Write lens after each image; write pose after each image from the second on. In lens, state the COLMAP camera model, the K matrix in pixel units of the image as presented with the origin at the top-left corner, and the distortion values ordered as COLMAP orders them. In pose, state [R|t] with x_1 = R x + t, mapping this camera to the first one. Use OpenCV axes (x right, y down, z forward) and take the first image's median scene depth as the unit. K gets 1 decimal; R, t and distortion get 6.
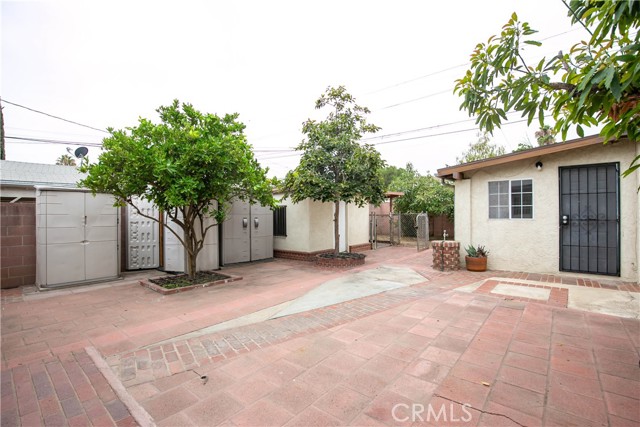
lens RADIAL K [[292.6, 0, 319.9], [0, 292.6, 214.7], [0, 0, 1]] dist [-0.003943, -0.000480]
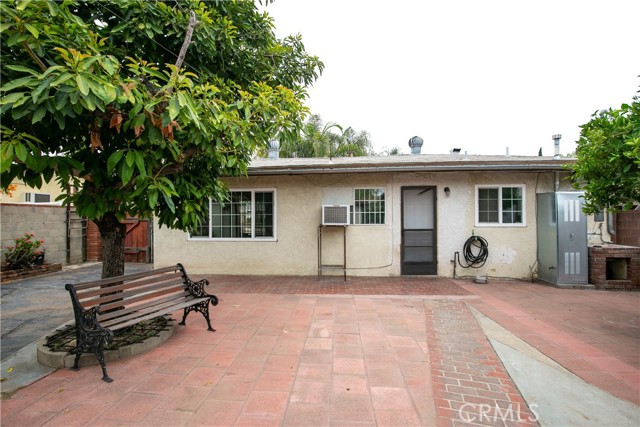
lens RADIAL K [[292.6, 0, 319.3], [0, 292.6, 214.7], [0, 0, 1]] dist [-0.003943, -0.000480]
pose [[-0.807645, -0.002038, -0.589666, 0.880825], [0.002886, 0.999968, -0.007409, -0.032852], [0.589662, -0.007686, -0.807614, 1.554183]]
